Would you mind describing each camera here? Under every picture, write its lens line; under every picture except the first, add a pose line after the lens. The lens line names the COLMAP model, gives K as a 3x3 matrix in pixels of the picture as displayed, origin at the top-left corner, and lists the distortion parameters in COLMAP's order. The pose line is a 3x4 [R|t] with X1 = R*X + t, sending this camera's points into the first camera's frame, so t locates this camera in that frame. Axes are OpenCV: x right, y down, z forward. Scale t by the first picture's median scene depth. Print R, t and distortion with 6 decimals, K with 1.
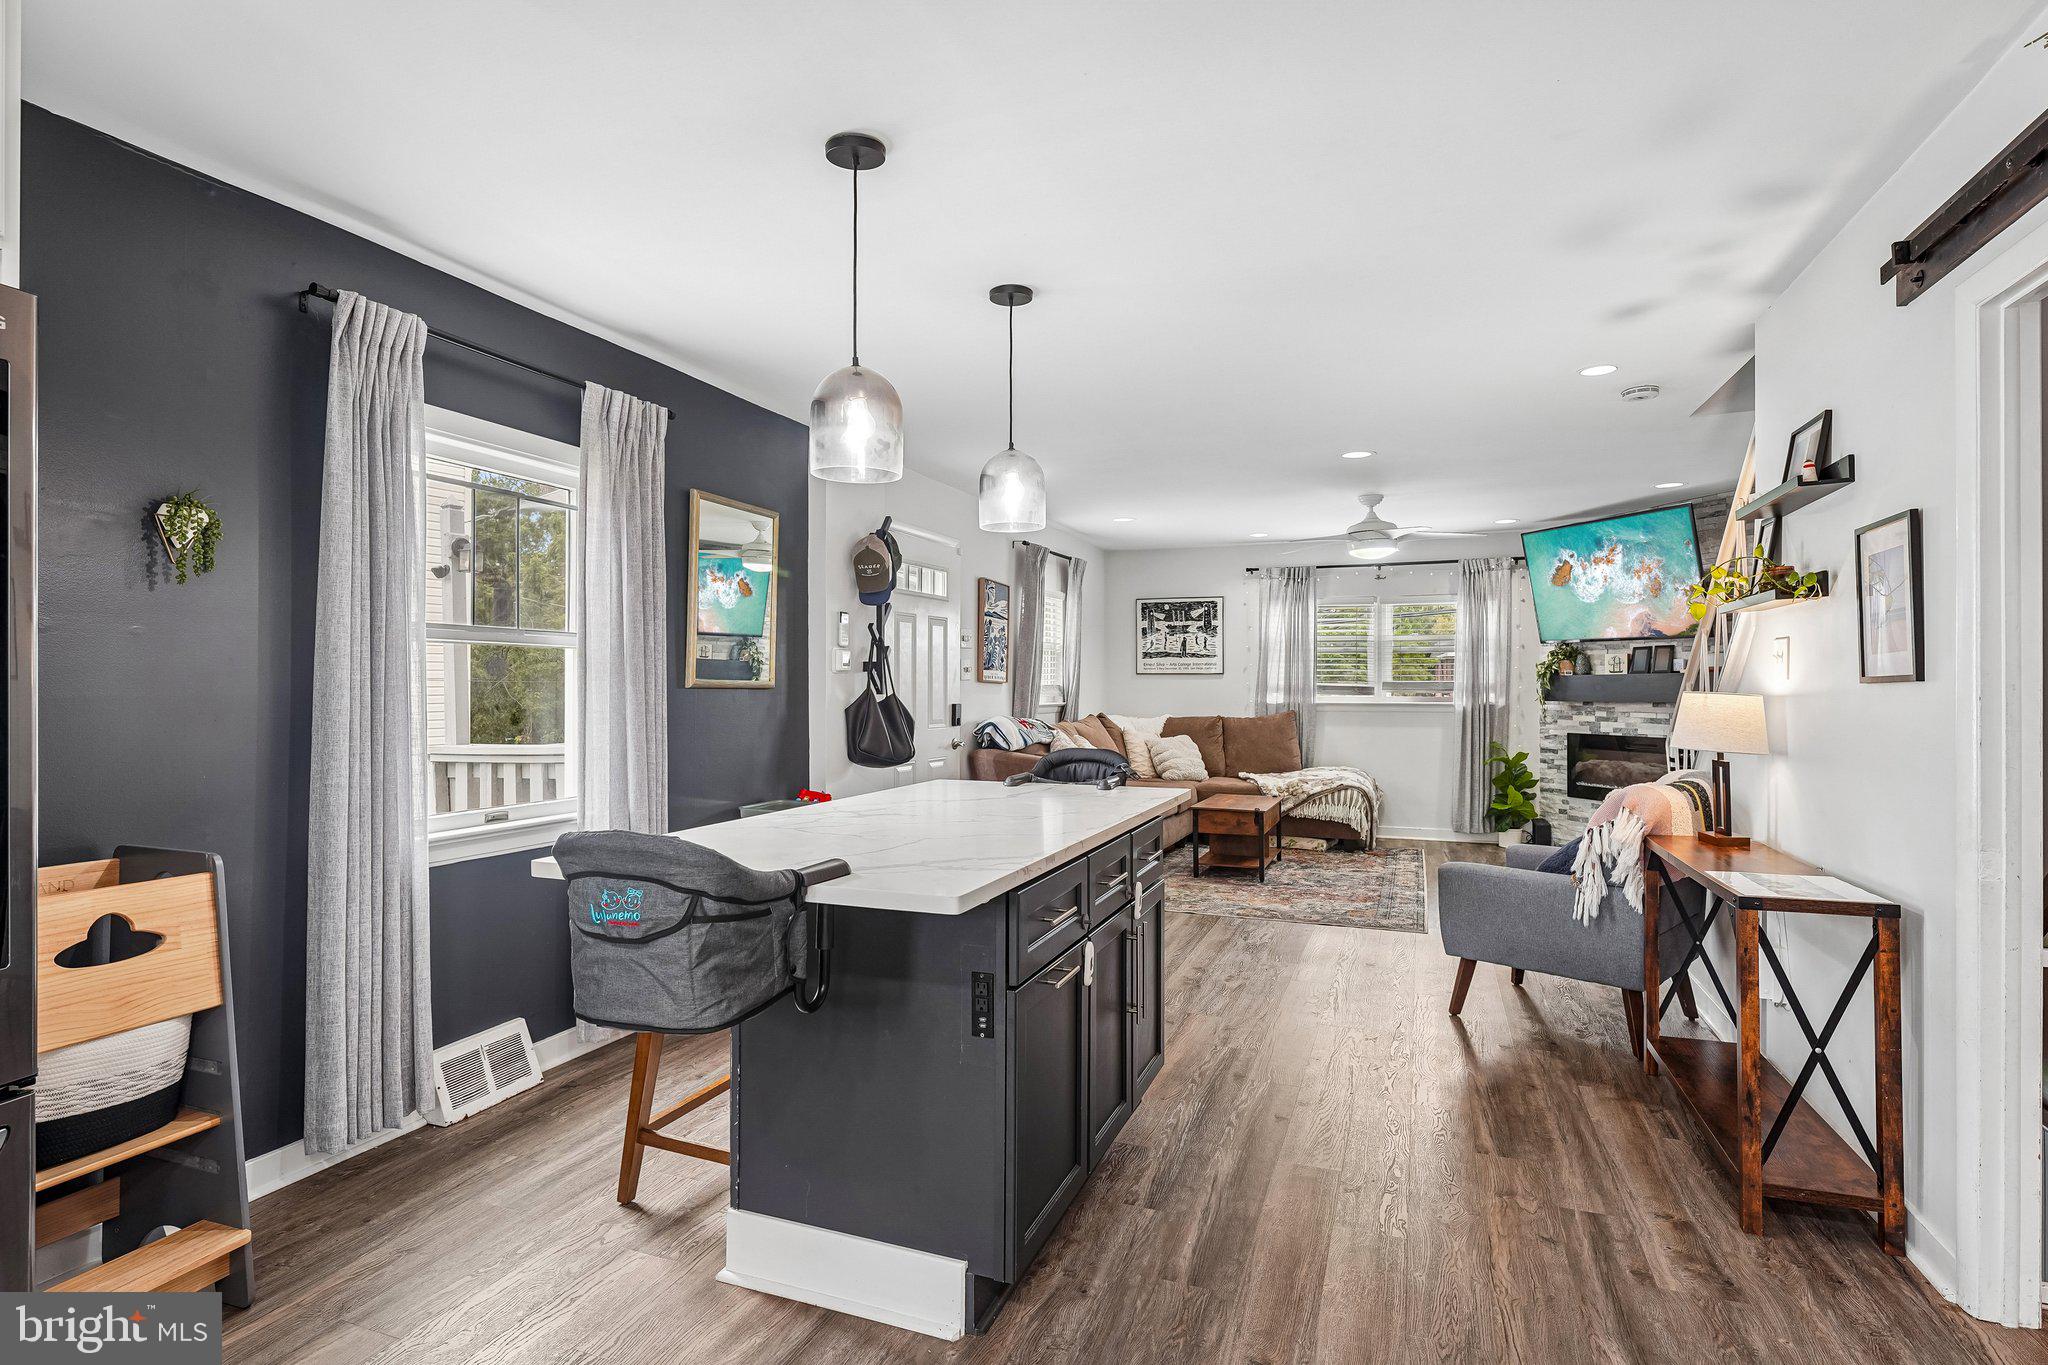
lens RADIAL K [[1038.0, 0, 1022.6], [0, 1038.0, 677.9], [0, 0, 1]] dist [0.001467, -0.001529]
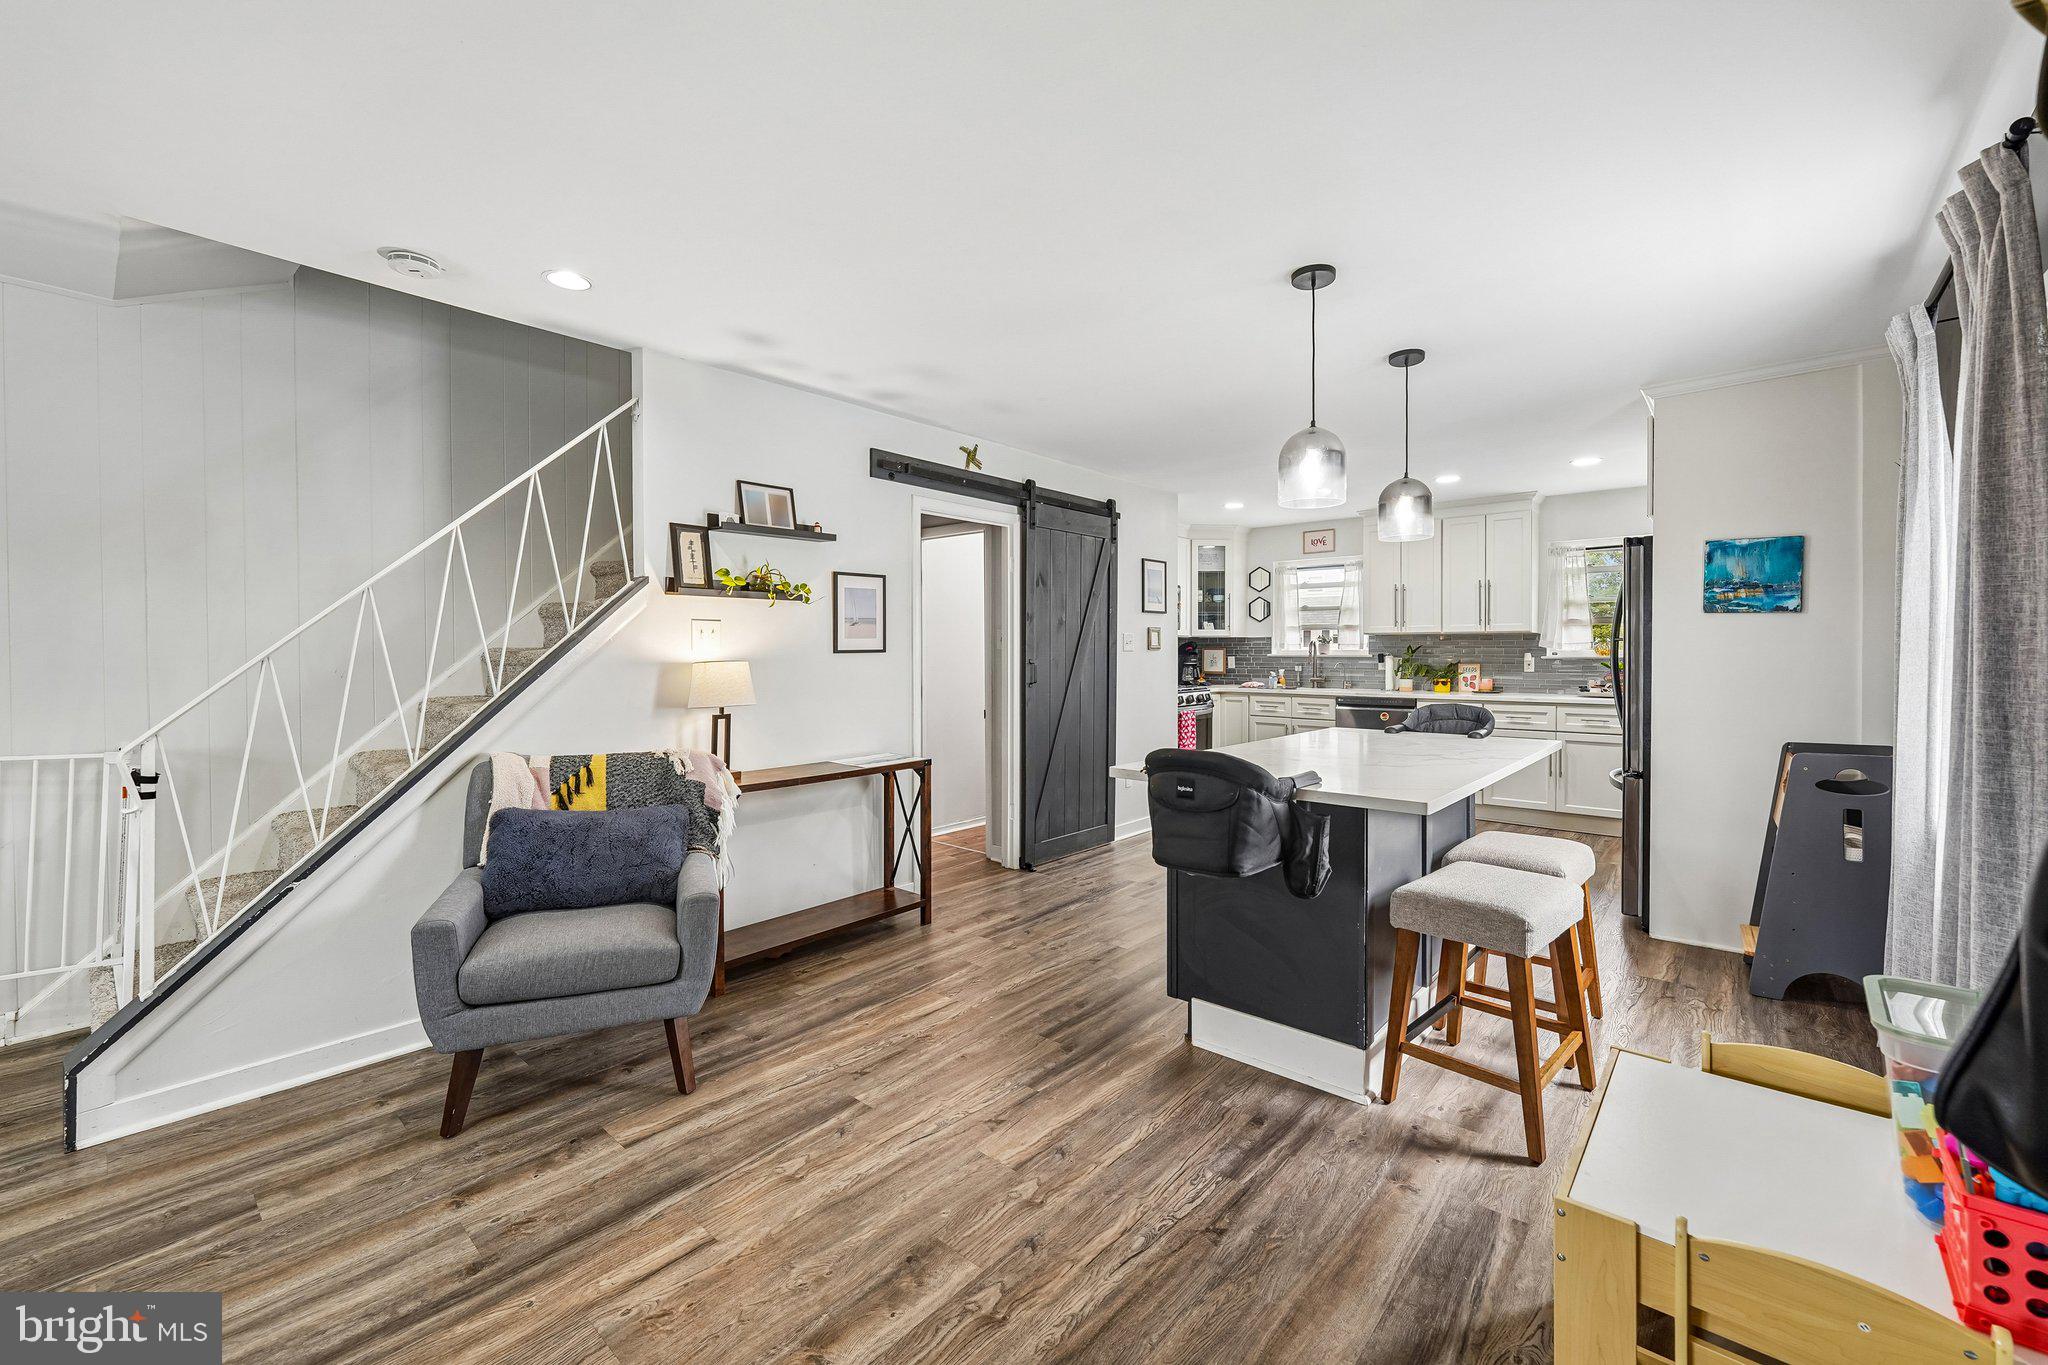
lens RADIAL K [[822.1, 0, 1023.1], [0, 822.1, 661.5], [0, 0, 1]] dist [-0.002356, 0.000239]
pose [[-0.937116, -0.005034, 0.348982, -0.012631], [-0.002869, 0.999973, 0.006720, 0.003177], [-0.349006, 0.005296, -0.937105, 0.847329]]
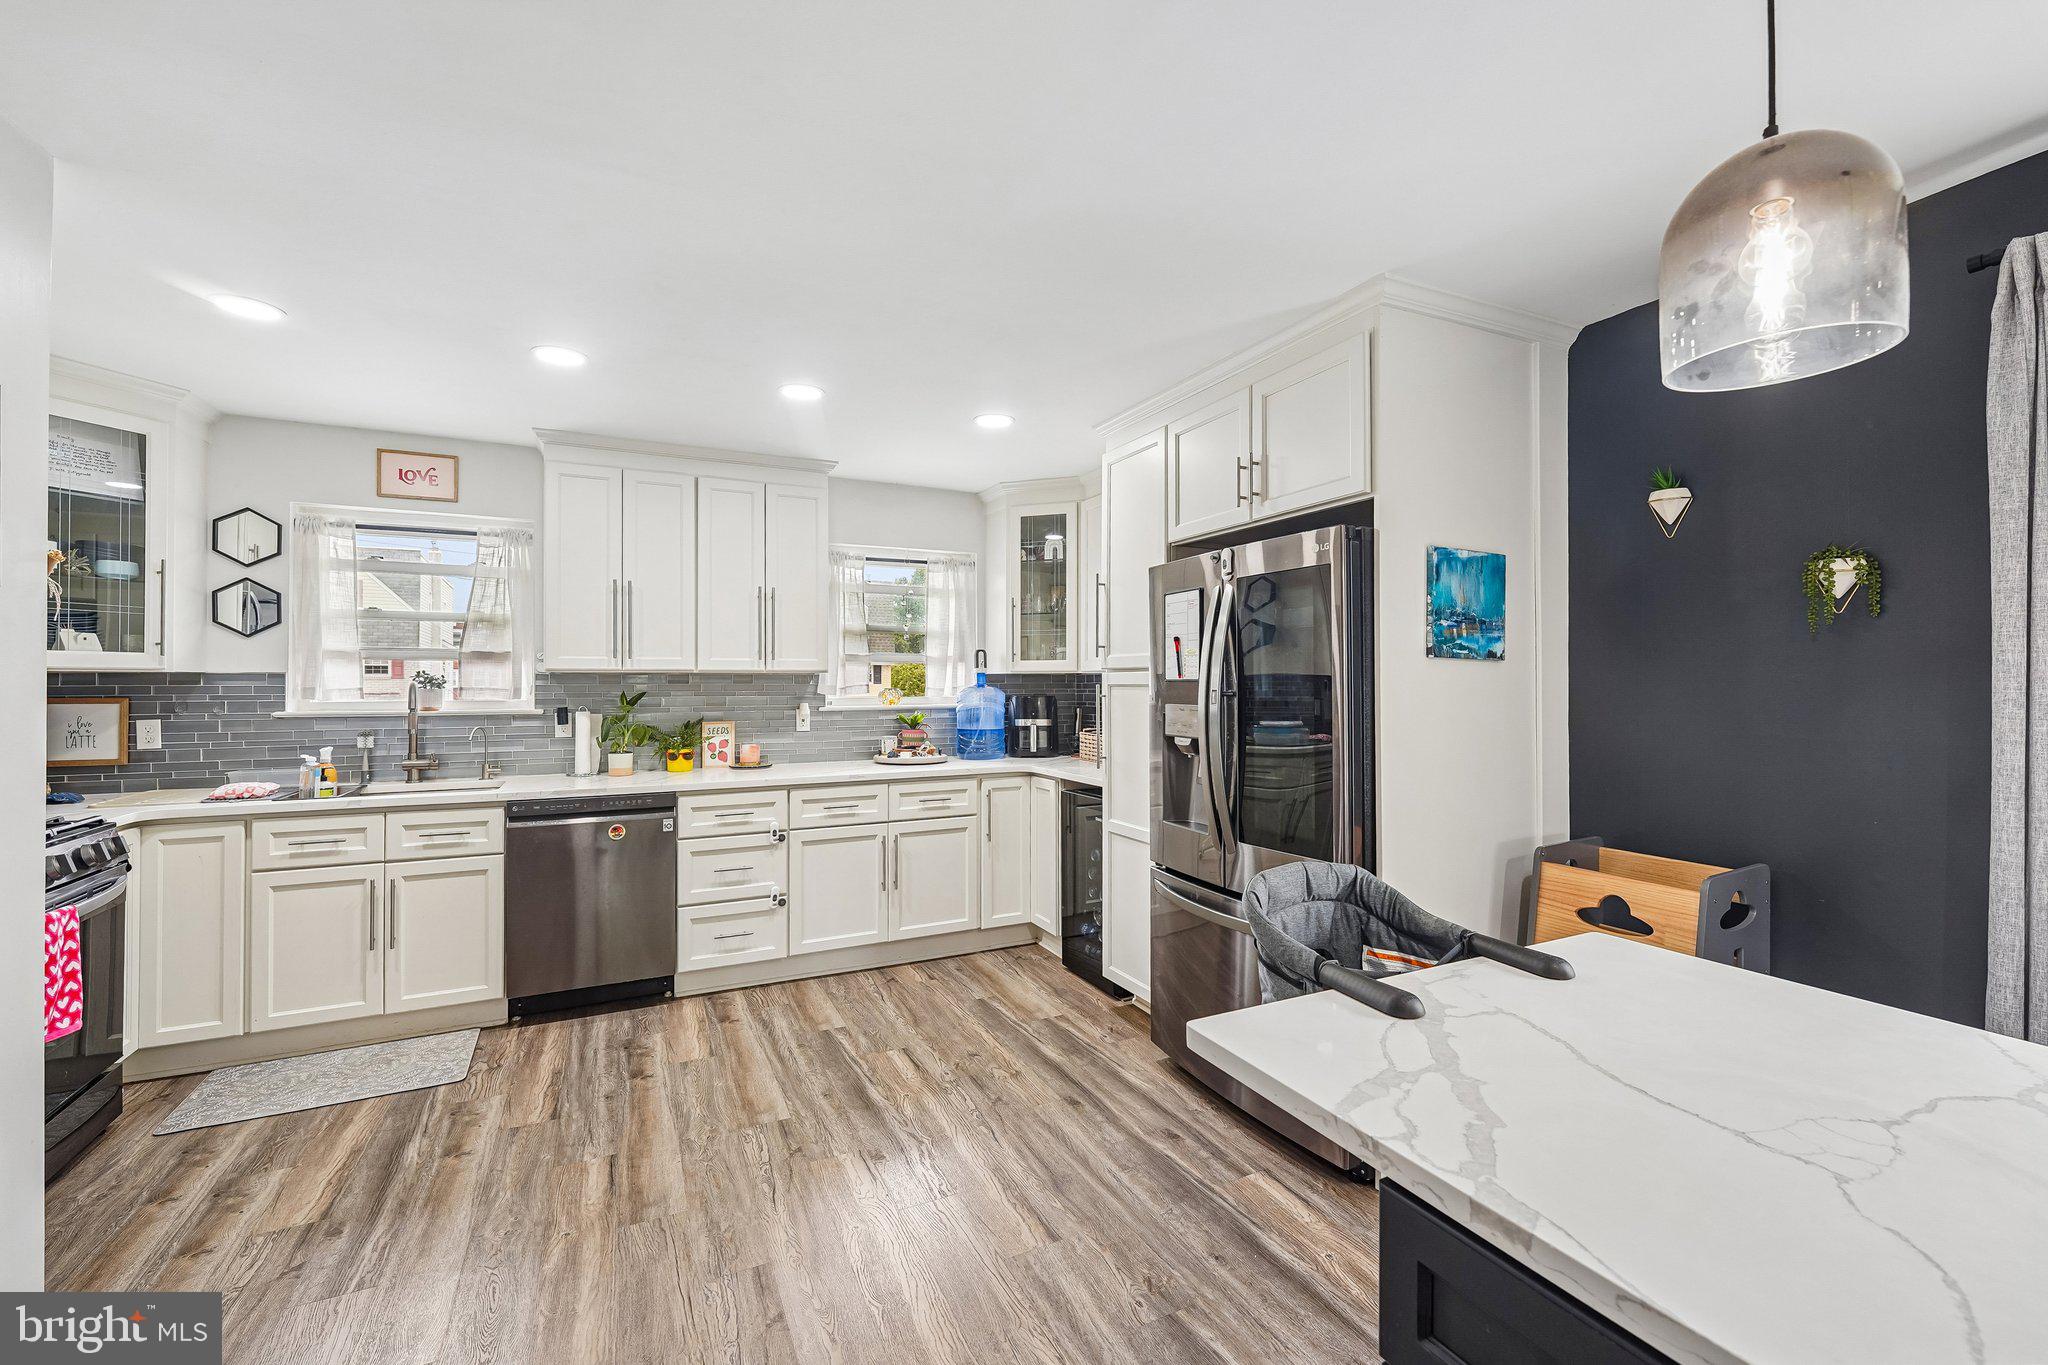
lens RADIAL K [[822.1, 0, 1019.2], [0, 822.1, 679.4], [0, 0, 1]] dist [-0.002356, 0.000239]
pose [[-0.682058, -0.003146, -0.731291, 0.121095], [0.004600, 0.999953, -0.008592, -0.013666], [0.731283, -0.009224, -0.682012, 0.327936]]
